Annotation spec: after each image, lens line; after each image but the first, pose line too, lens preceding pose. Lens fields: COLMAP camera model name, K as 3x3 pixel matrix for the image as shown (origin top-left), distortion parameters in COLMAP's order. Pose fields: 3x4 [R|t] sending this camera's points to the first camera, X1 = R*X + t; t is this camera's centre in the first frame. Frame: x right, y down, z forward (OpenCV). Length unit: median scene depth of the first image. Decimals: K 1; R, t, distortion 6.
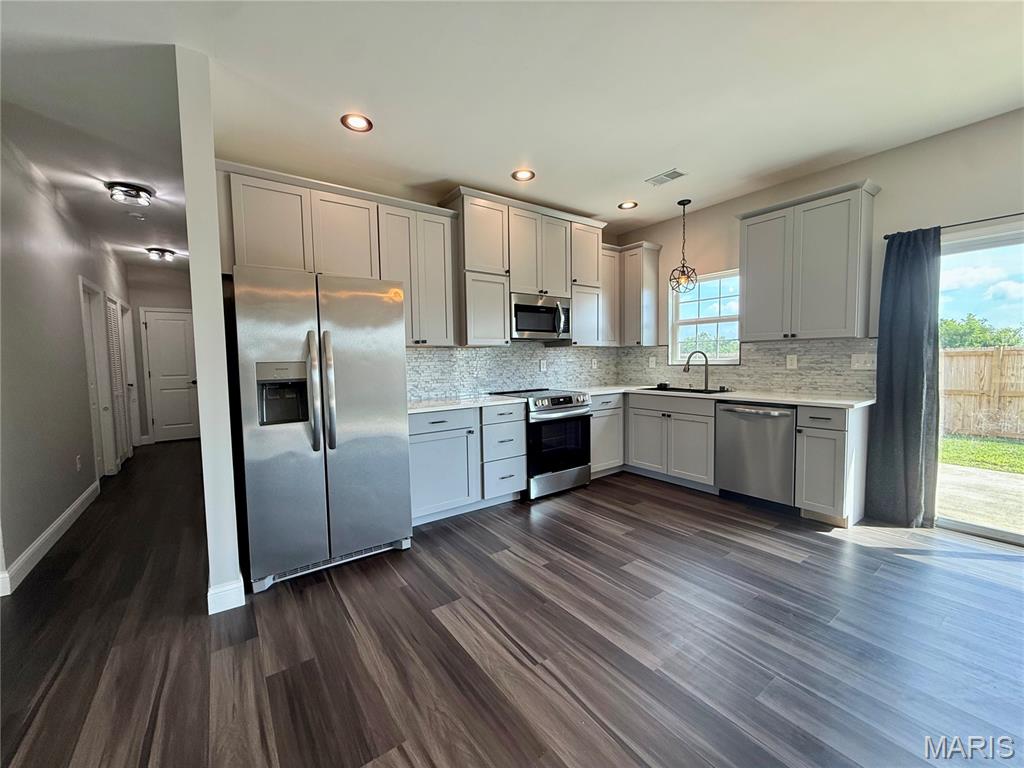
lens RADIAL K [[408.2, 0, 507.9], [0, 408.2, 384.3], [0, 0, 1]] dist [-0.000484, 0.000000]
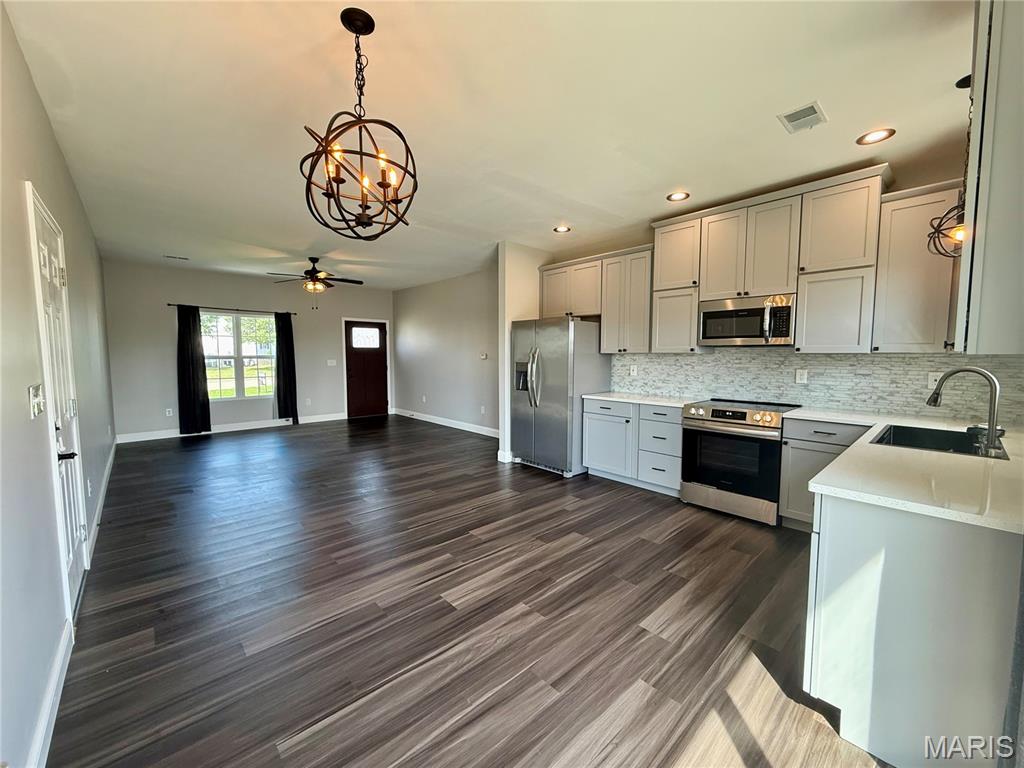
lens RADIAL K [[408.2, 0, 507.9], [0, 408.2, 384.3], [0, 0, 1]] dist [-0.000484, 0.000000]
pose [[0.116920, 0.092142, -0.988858, 0.979232], [-0.066427, 0.994183, 0.084784, -0.072094], [0.990917, 0.055774, 0.122360, 0.402594]]
